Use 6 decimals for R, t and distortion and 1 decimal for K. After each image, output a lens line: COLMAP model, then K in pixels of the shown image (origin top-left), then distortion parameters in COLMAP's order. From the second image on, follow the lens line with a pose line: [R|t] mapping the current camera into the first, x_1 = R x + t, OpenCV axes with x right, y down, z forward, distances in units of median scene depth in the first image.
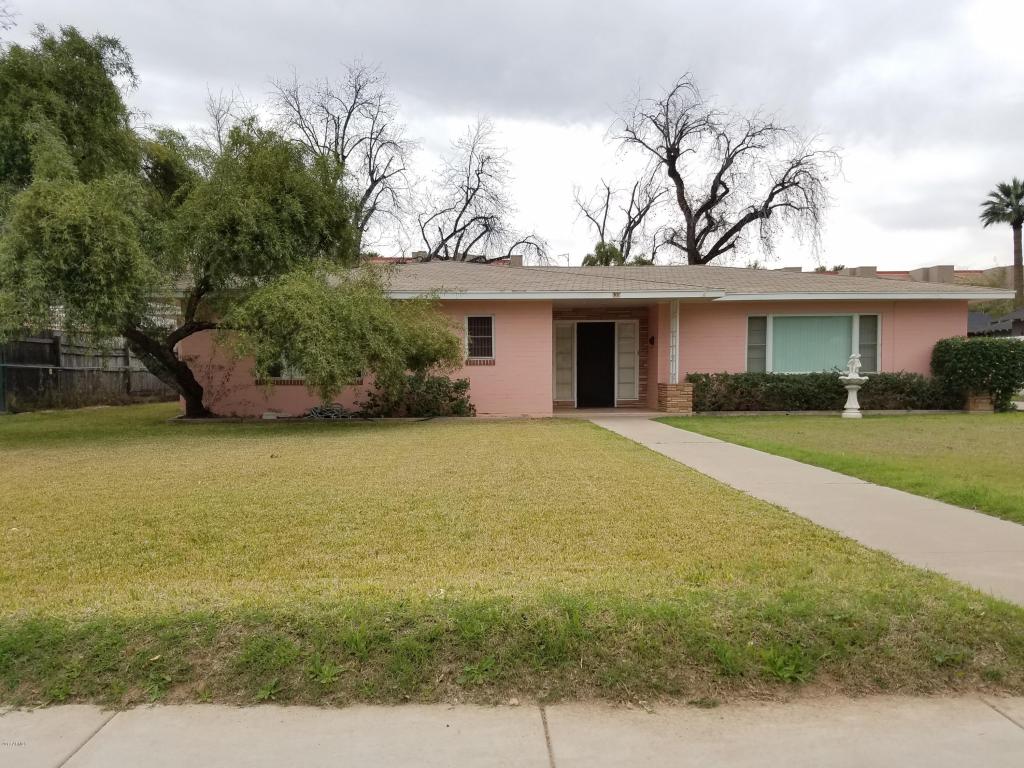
lens RADIAL K [[806.3, 0, 512.1], [0, 806.3, 419.6], [0, 0, 1]] dist [0.204510, -0.335884]
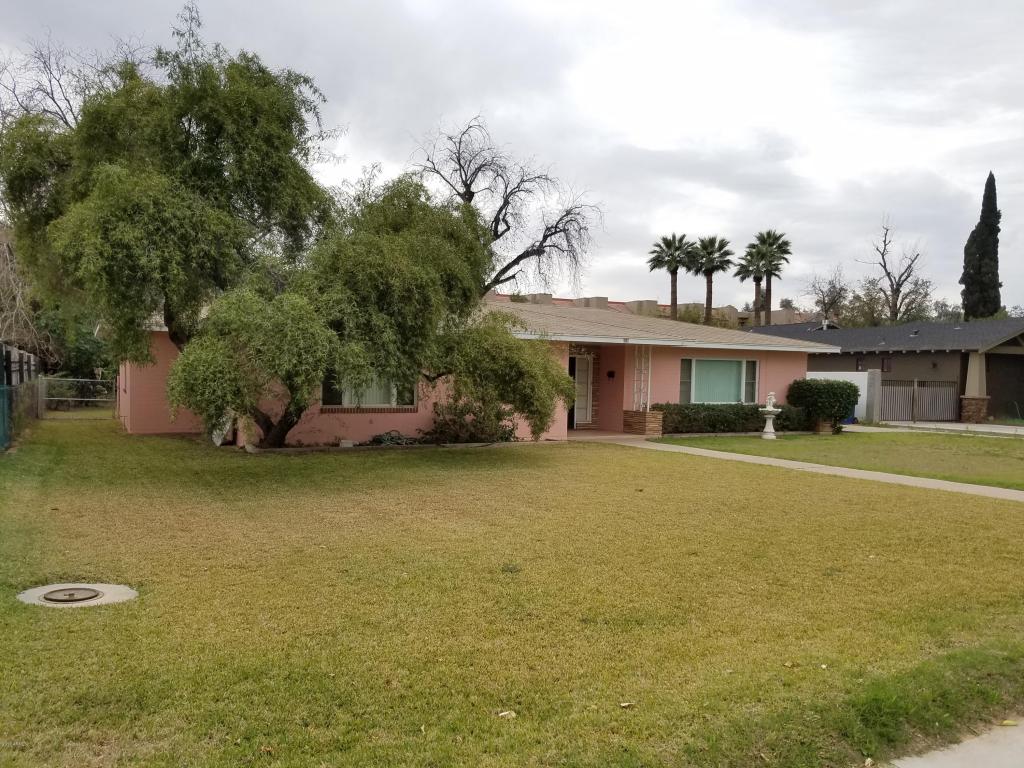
lens RADIAL K [[806.3, 0, 512.1], [0, 806.3, 419.6], [0, 0, 1]] dist [0.204510, -0.335884]
pose [[0.892735, -0.002476, 0.450576, -0.517889], [0.001545, 0.999996, 0.002434, -0.033943], [-0.450580, -0.001477, 0.892735, -0.013252]]
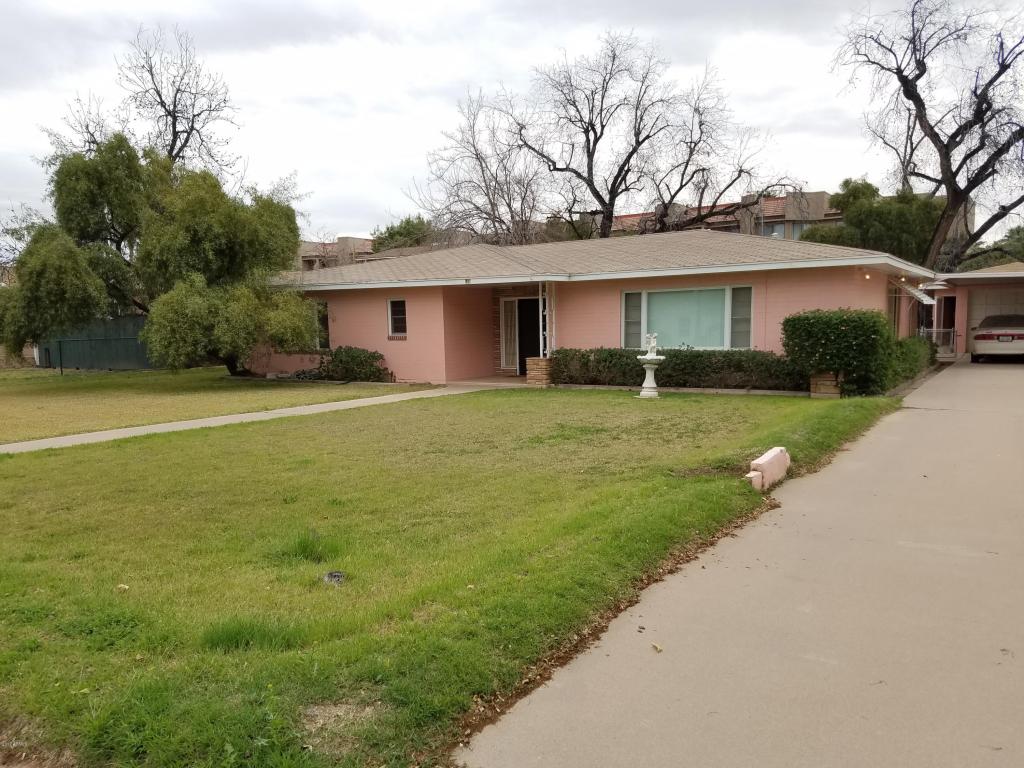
lens RADIAL K [[806.3, 0, 512.1], [0, 806.3, 419.6], [0, 0, 1]] dist [0.204510, -0.335884]
pose [[0.822358, 0.061662, -0.565619, 0.760683], [-0.019611, 0.996591, 0.080133, -0.045831], [0.568632, -0.054806, 0.820764, 0.067256]]
